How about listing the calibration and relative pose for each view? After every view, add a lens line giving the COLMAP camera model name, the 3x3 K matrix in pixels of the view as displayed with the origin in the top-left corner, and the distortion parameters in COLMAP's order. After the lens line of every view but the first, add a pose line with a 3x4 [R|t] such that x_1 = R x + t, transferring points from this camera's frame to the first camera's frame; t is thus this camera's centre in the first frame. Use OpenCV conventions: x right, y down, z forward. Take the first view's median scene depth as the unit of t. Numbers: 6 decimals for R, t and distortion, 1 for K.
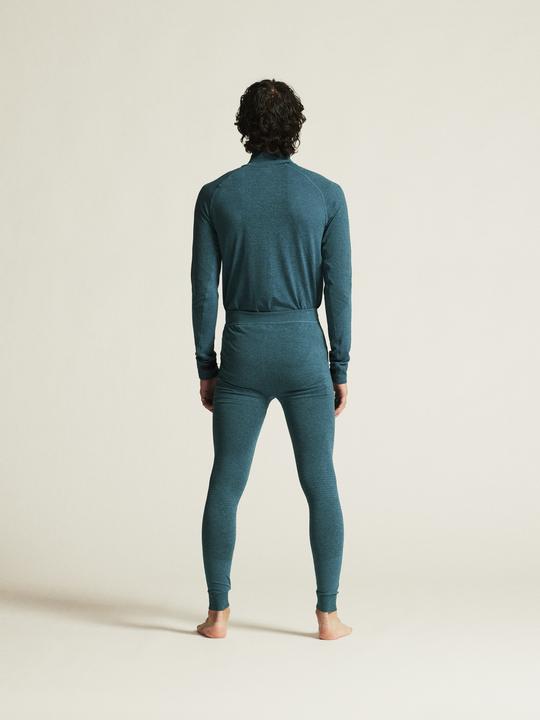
lens RADIAL K [[2747.5, 0, 269.5], [0, 2747.5, 362.4], [0, 0, 1]] dist [0.478208, 0.000000]
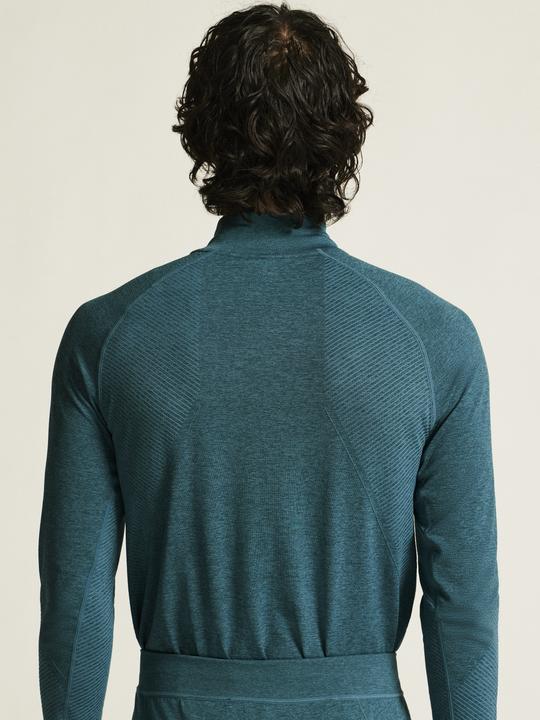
lens RADIAL K [[2747.5, 0, 271.7], [0, 2747.5, 357.2], [0, 0, 1]] dist [0.478208, 0.000000]
pose [[0.999547, 0.022389, 0.020135, -0.006673], [-0.022614, 0.999683, 0.011025, -0.061826], [-0.019882, -0.011476, 0.999736, 0.653951]]
